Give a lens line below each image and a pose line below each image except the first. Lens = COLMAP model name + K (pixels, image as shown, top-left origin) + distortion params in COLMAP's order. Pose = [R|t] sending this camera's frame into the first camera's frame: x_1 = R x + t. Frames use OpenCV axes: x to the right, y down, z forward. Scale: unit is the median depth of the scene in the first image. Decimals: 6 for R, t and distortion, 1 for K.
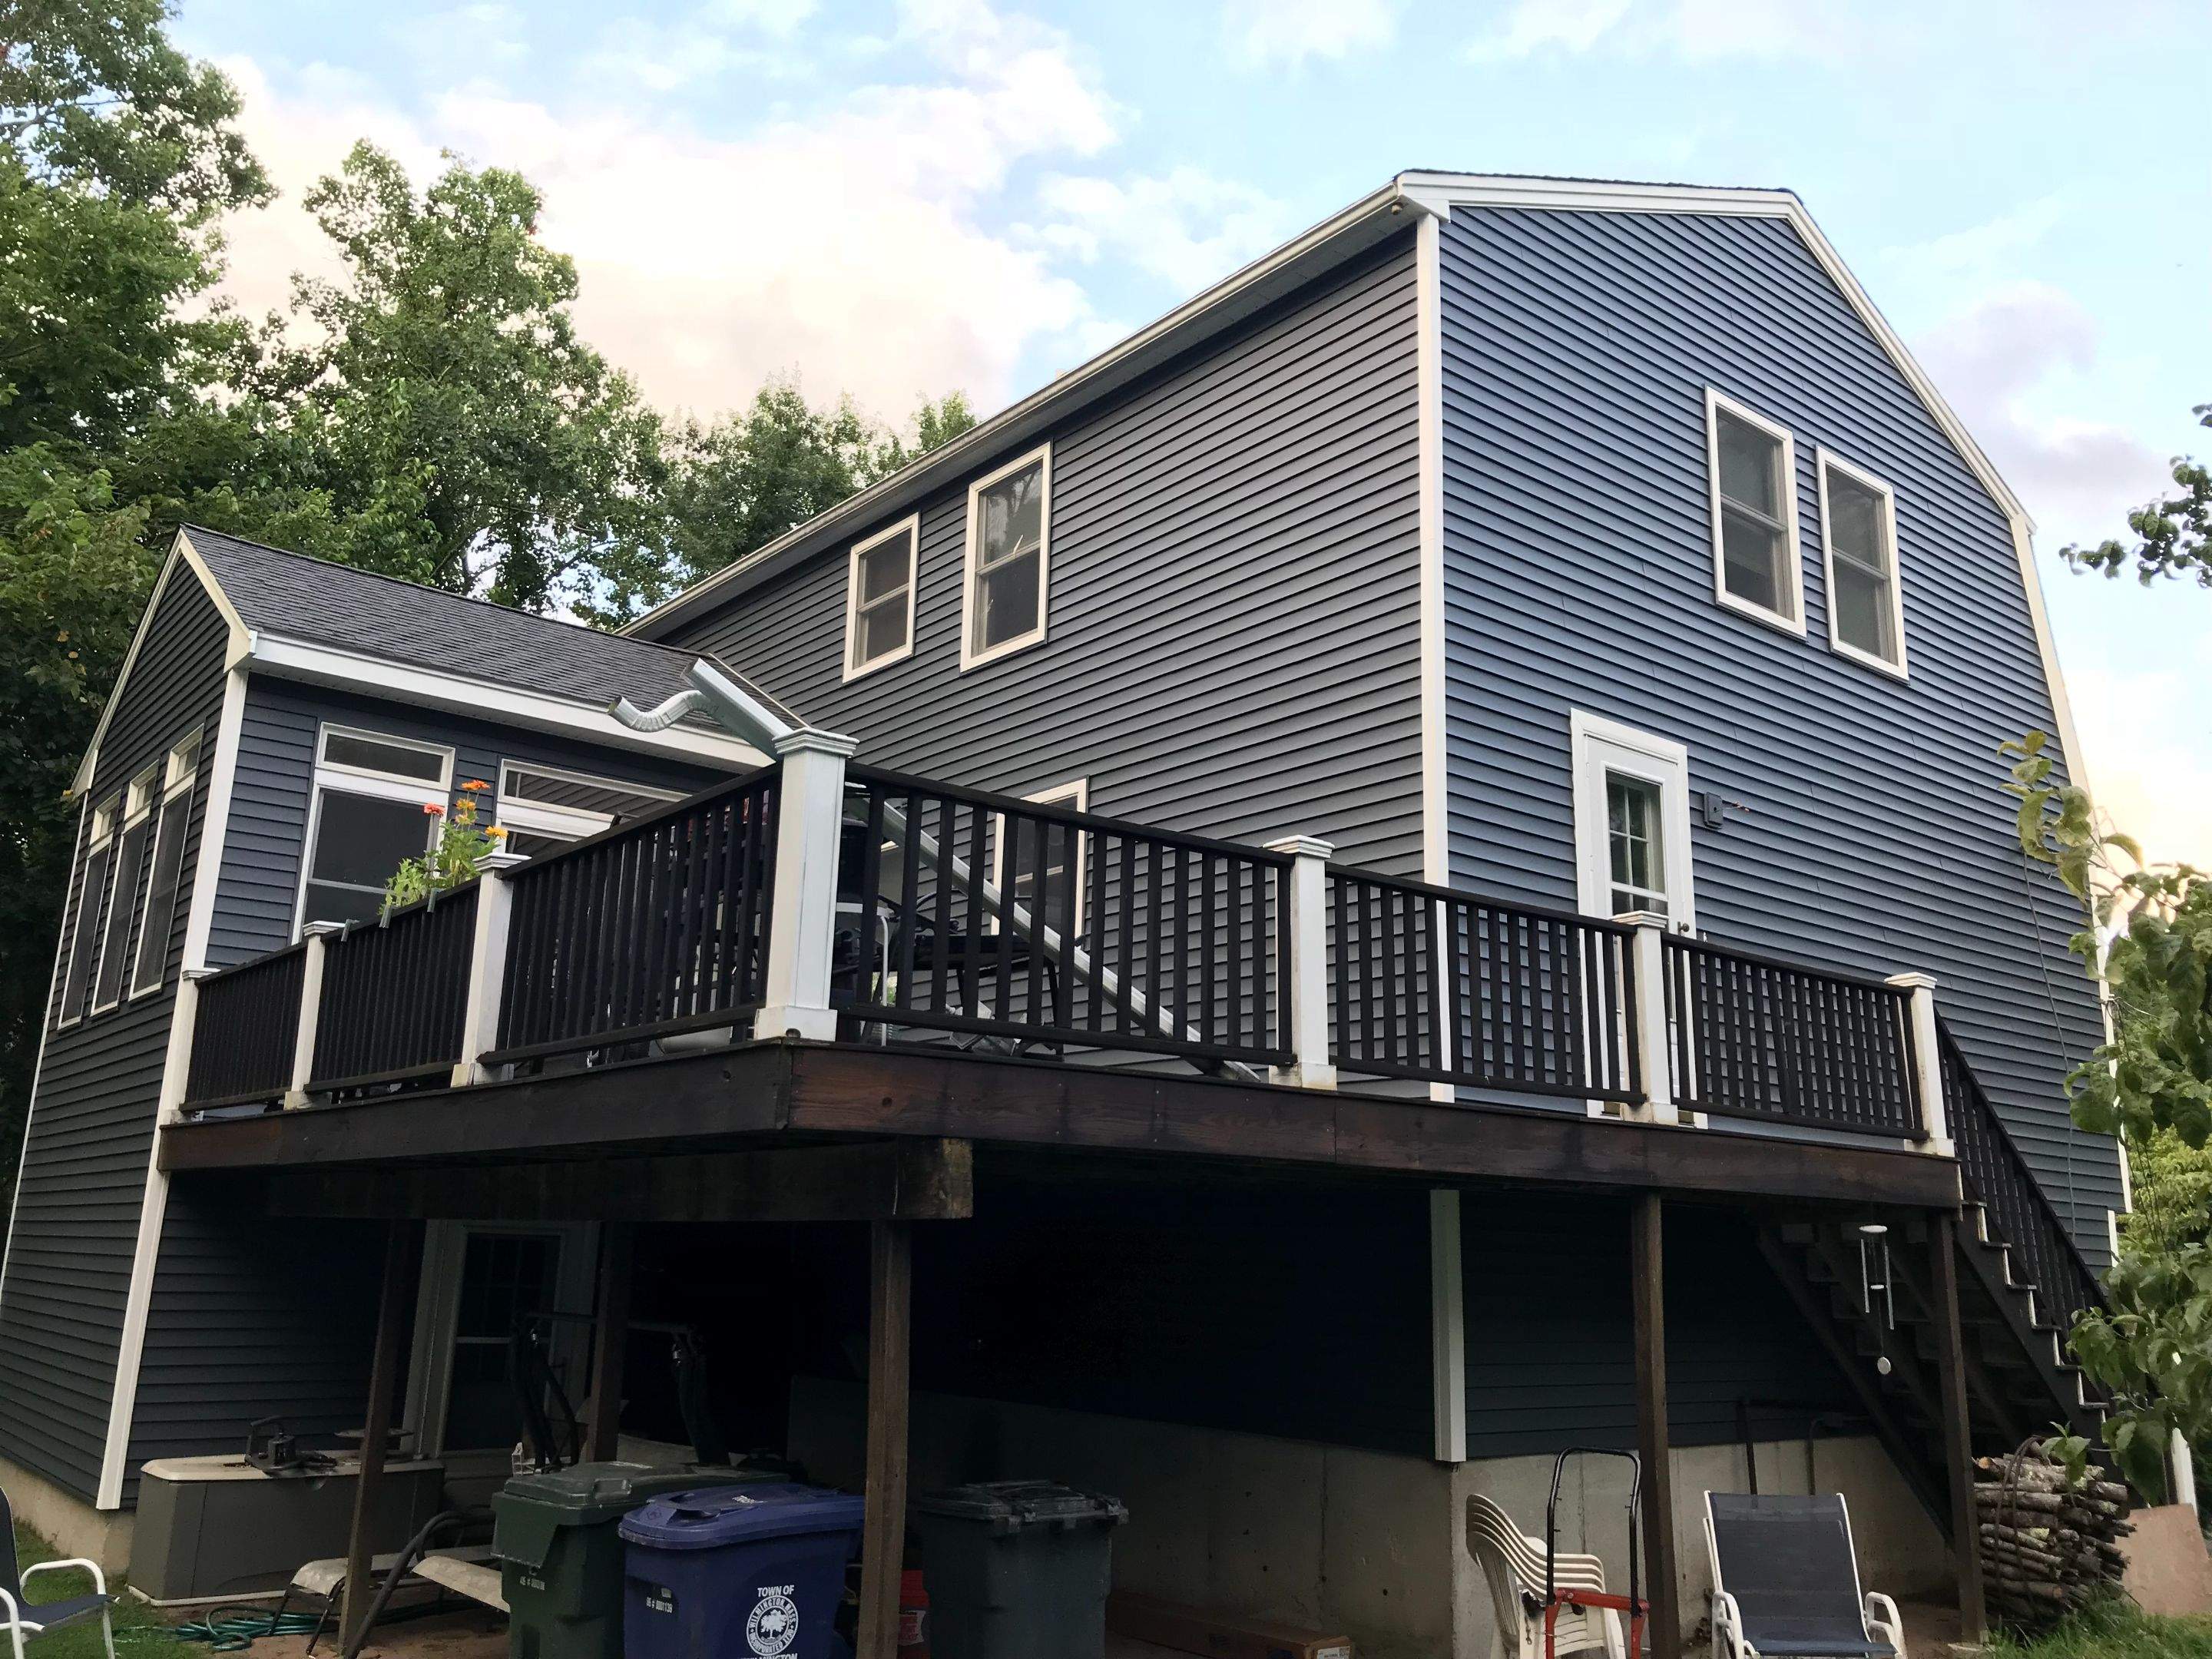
lens RADIAL K [[1806.8, 0, 1106.5], [0, 1806.8, 819.8], [0, 0, 1]] dist [0.044622, -0.051702]
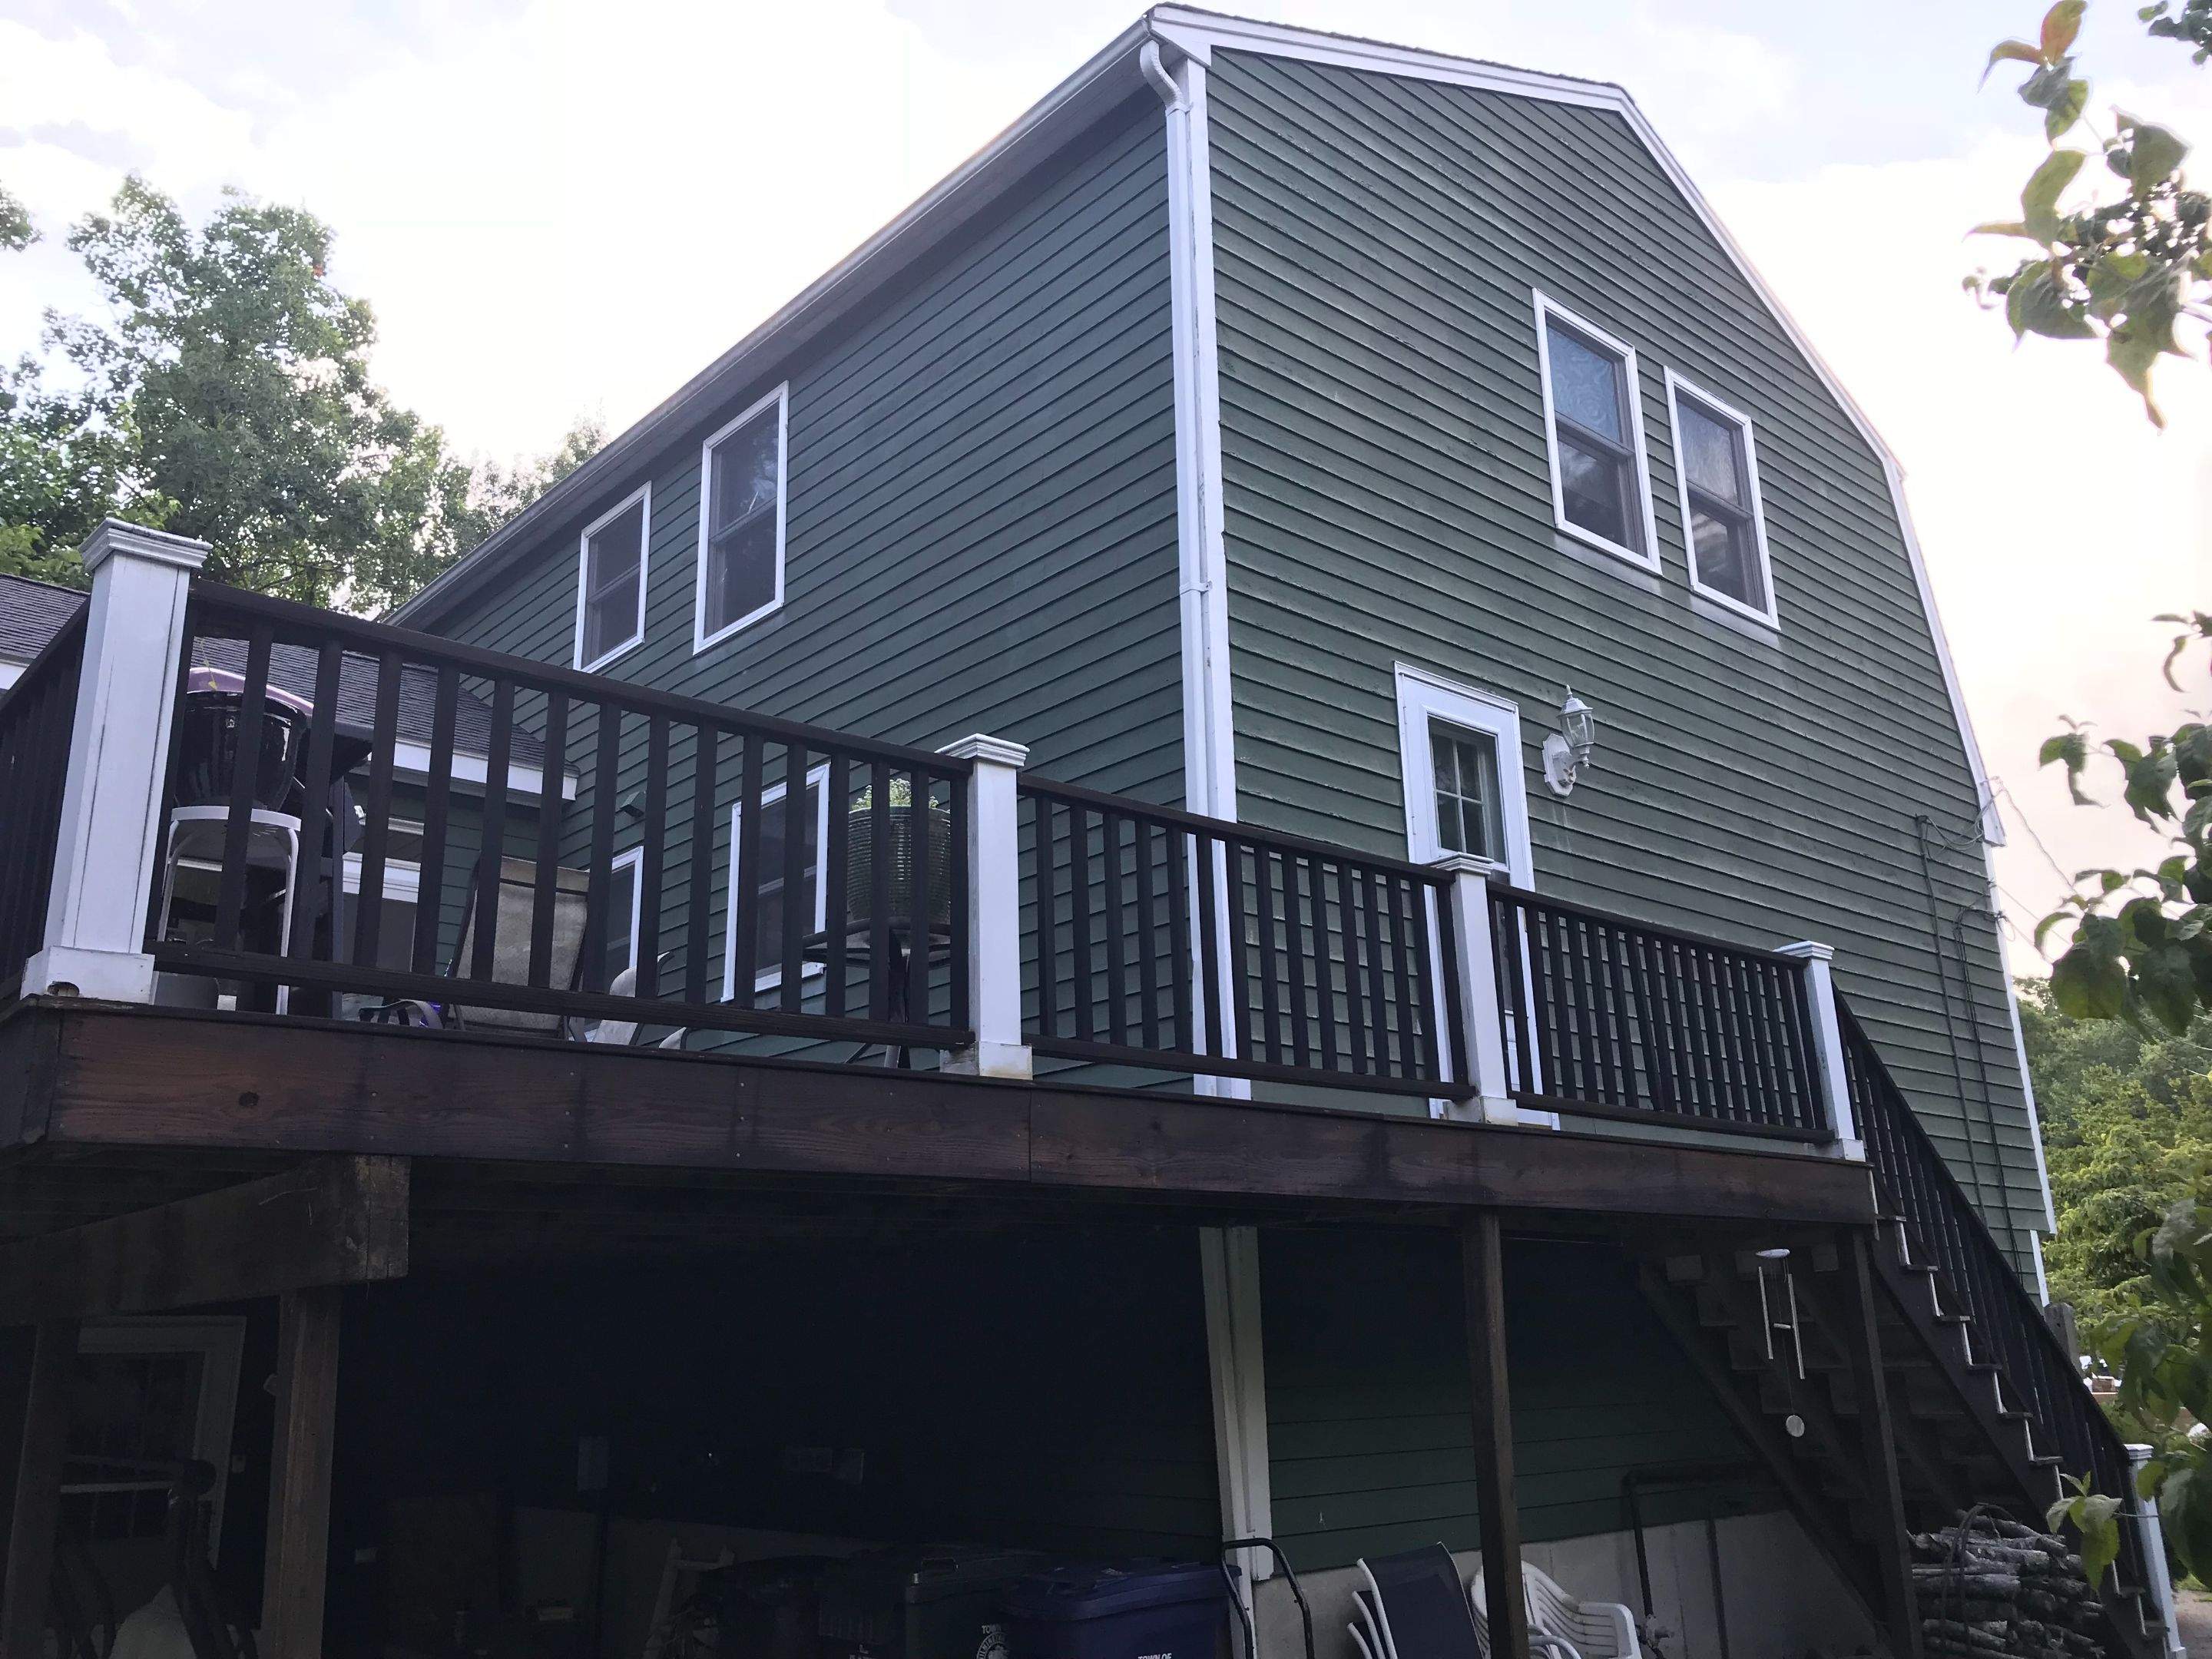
lens RADIAL K [[1784.6, 0, 1080.0], [0, 1784.6, 828.8], [0, 0, 1]] dist [0.071428, -0.110384]
pose [[0.998441, -0.034384, 0.043967, 0.082334], [0.036168, 0.998527, -0.040437, 0.055081], [-0.042512, 0.041964, 0.998214, 0.198982]]
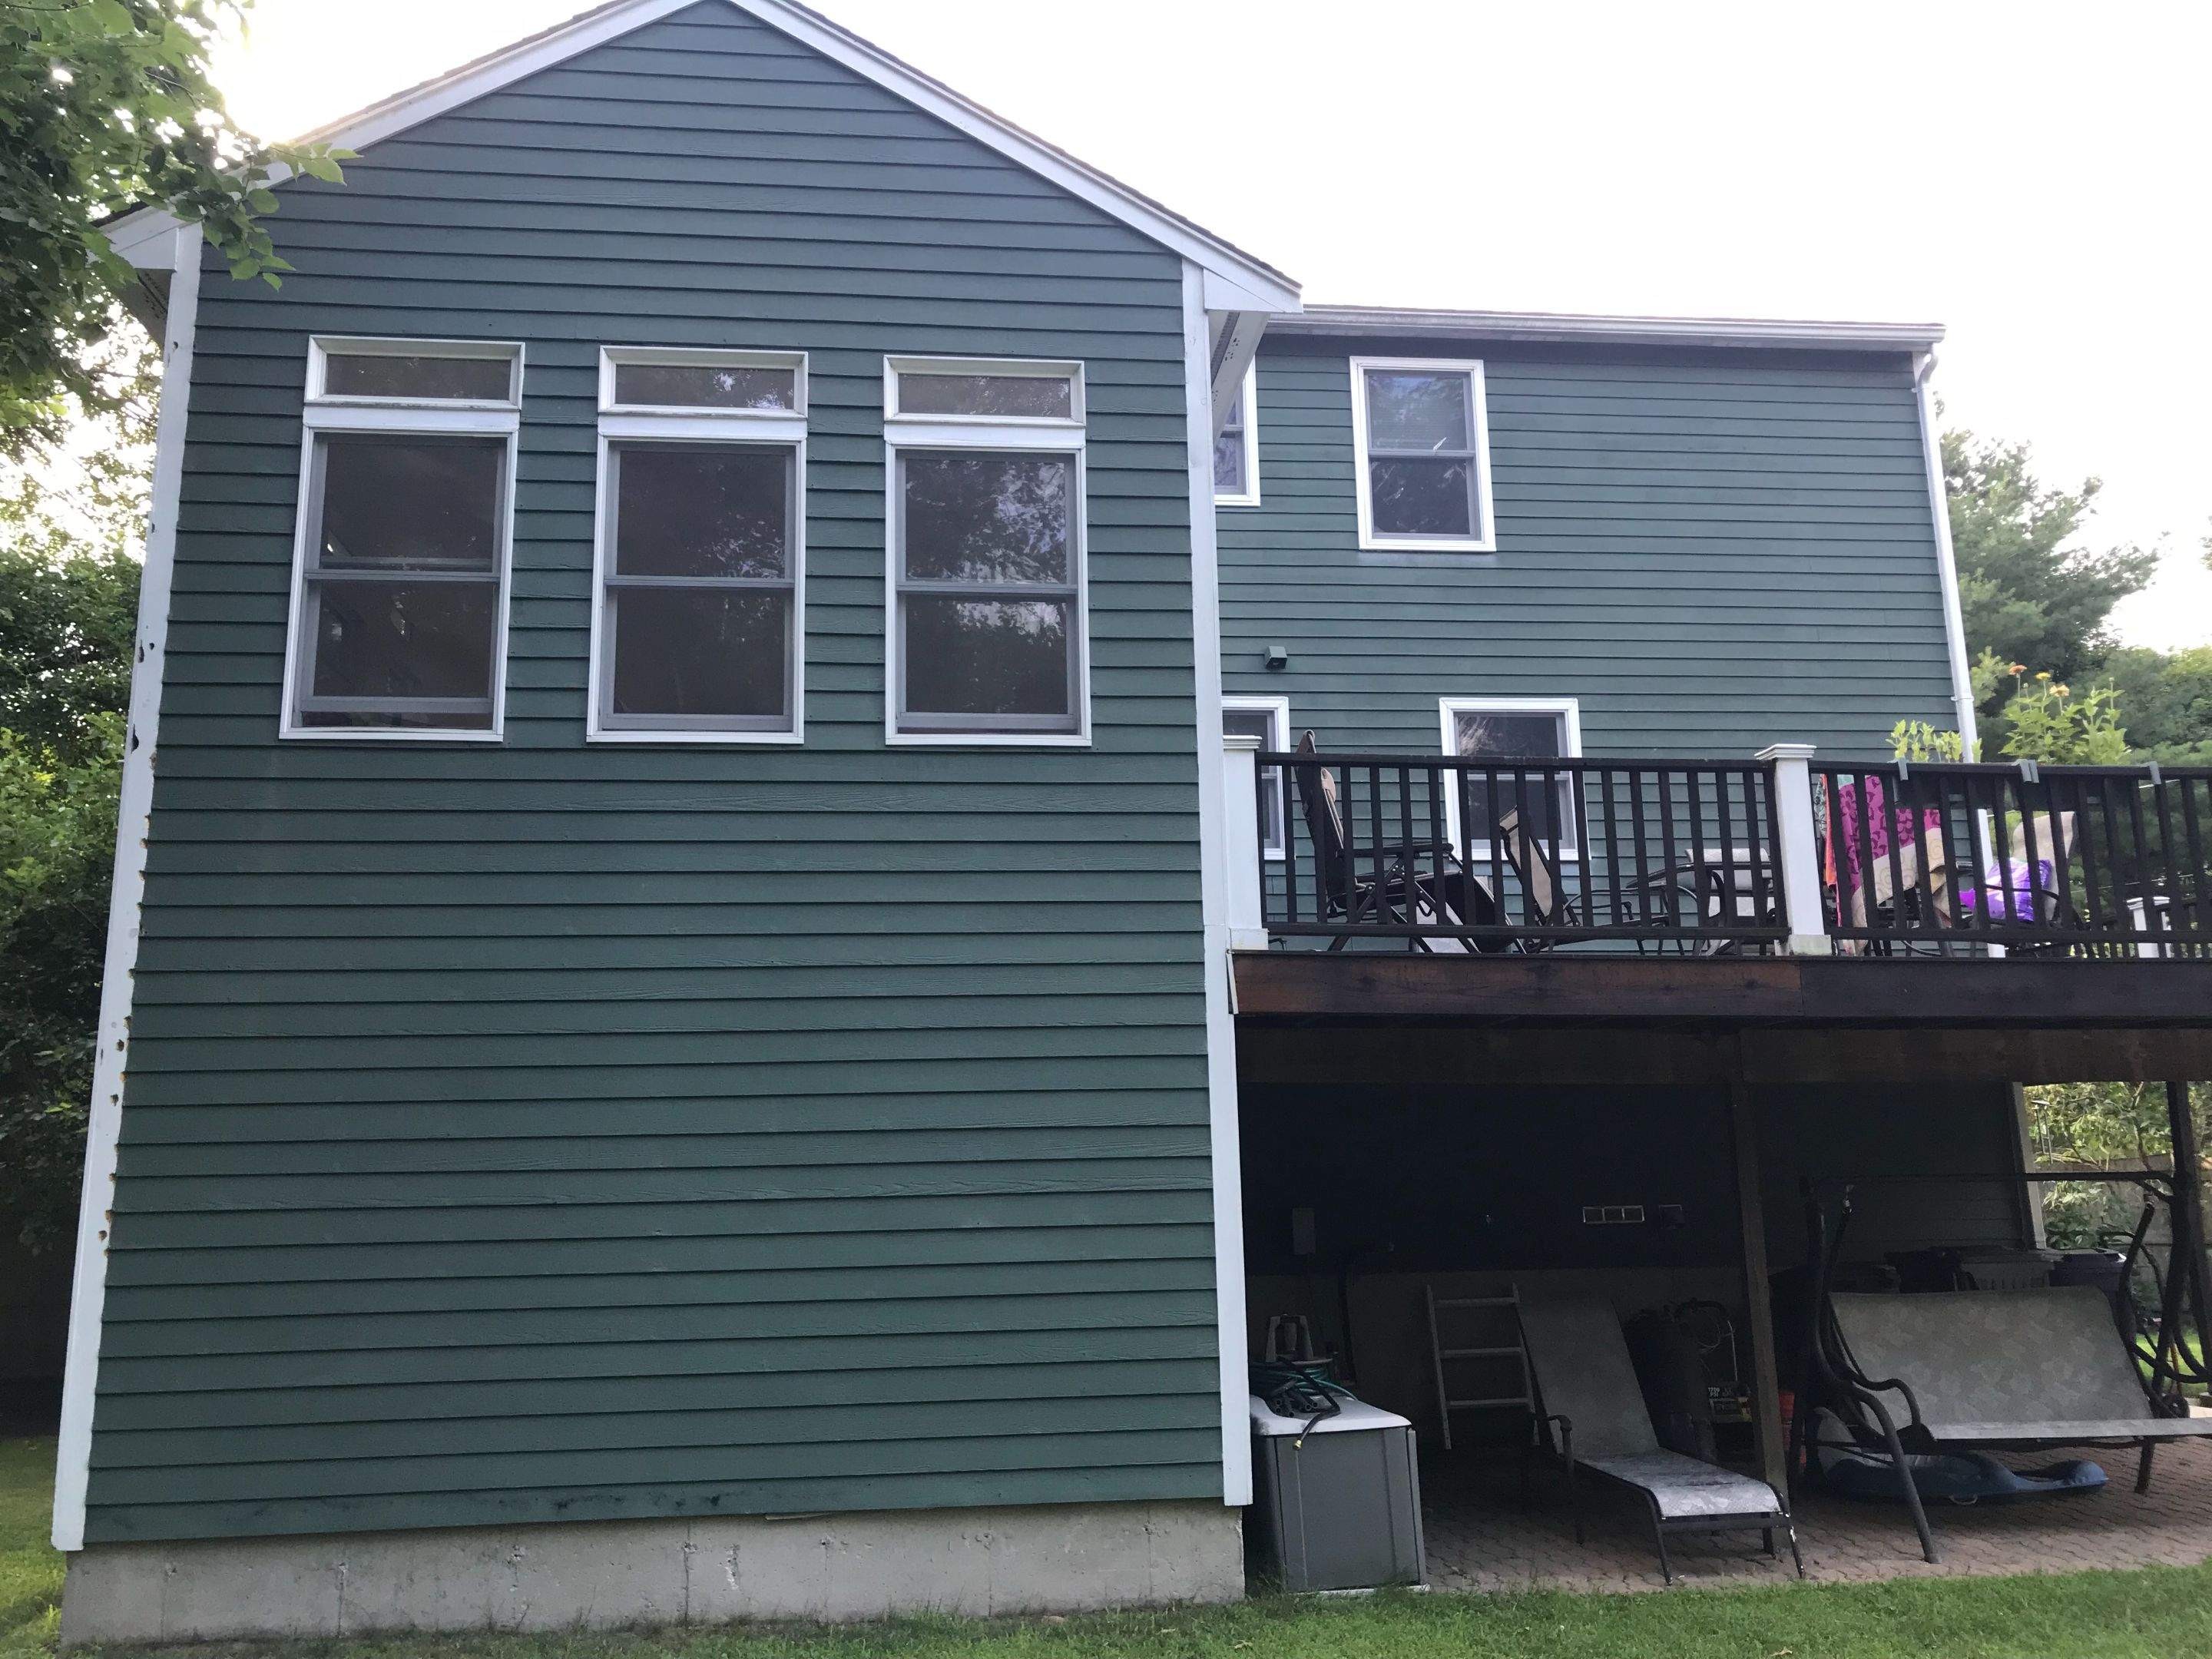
lens RADIAL K [[1806.8, 0, 1106.5], [0, 1806.8, 819.8], [0, 0, 1]] dist [0.044622, -0.051702]
pose [[0.547903, 0.128206, 0.826659, -1.269628], [-0.166615, 0.985112, -0.042350, 0.172852], [-0.819781, -0.114530, 0.561107, 0.720528]]
